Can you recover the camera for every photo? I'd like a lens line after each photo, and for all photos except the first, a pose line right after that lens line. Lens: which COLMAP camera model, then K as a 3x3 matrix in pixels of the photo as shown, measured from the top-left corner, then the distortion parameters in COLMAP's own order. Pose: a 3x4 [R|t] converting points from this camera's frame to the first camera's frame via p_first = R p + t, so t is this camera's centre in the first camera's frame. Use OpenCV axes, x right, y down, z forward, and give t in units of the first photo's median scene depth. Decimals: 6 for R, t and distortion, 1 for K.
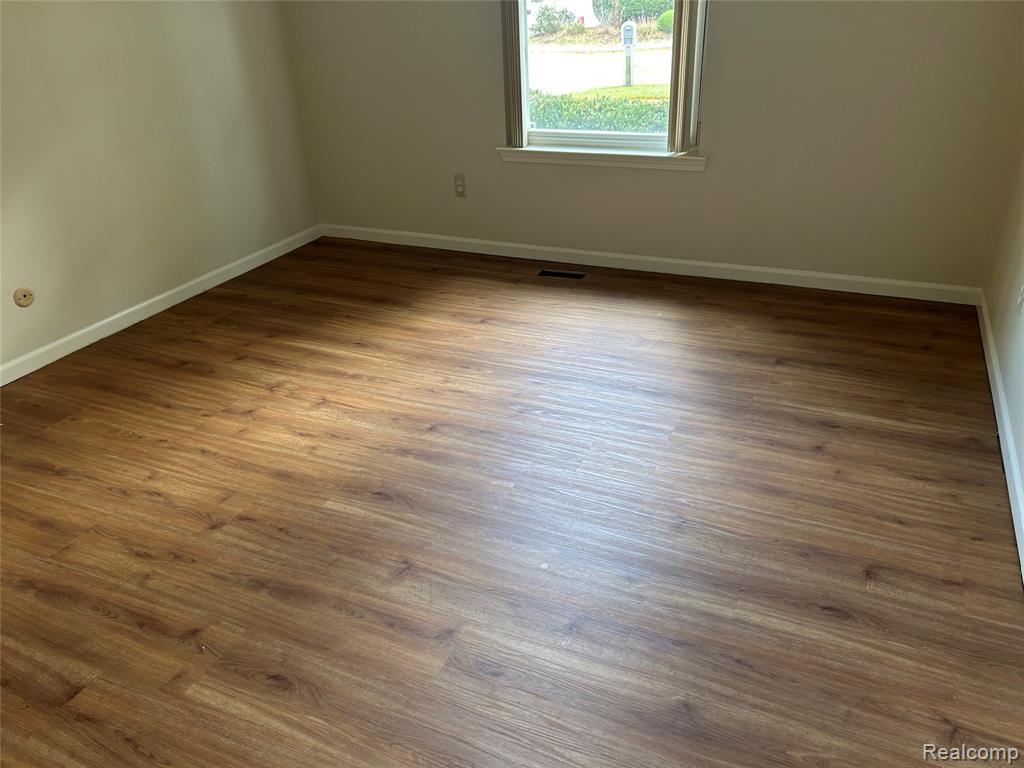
lens RADIAL K [[774.4, 0, 520.0], [0, 774.4, 383.4], [0, 0, 1]] dist [0.063814, -0.038137]
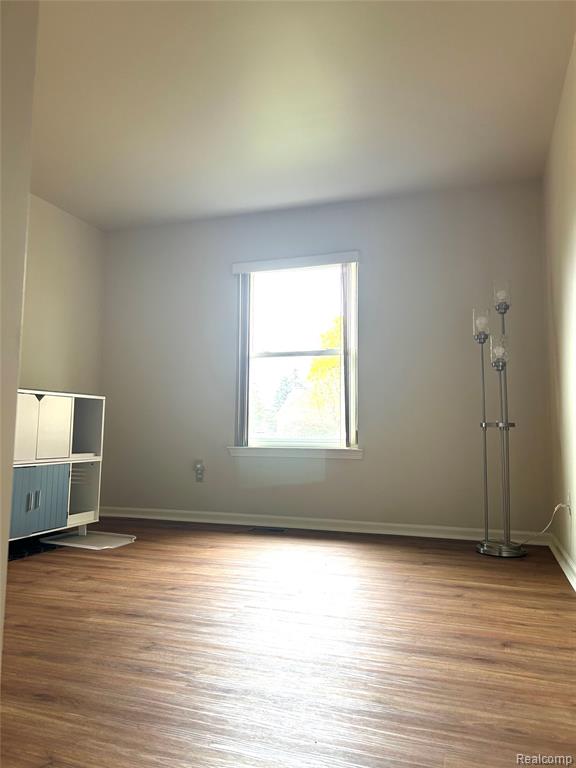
lens RADIAL K [[580.8, 0, 283.6], [0, 580.8, 385.1], [0, 0, 1]] dist [0.063814, -0.038137]
pose [[0.994637, 0.062392, 0.082492, -0.037333], [-0.006837, 0.835483, -0.549473, 0.372049], [-0.103204, 0.545962, 0.831429, -0.036950]]
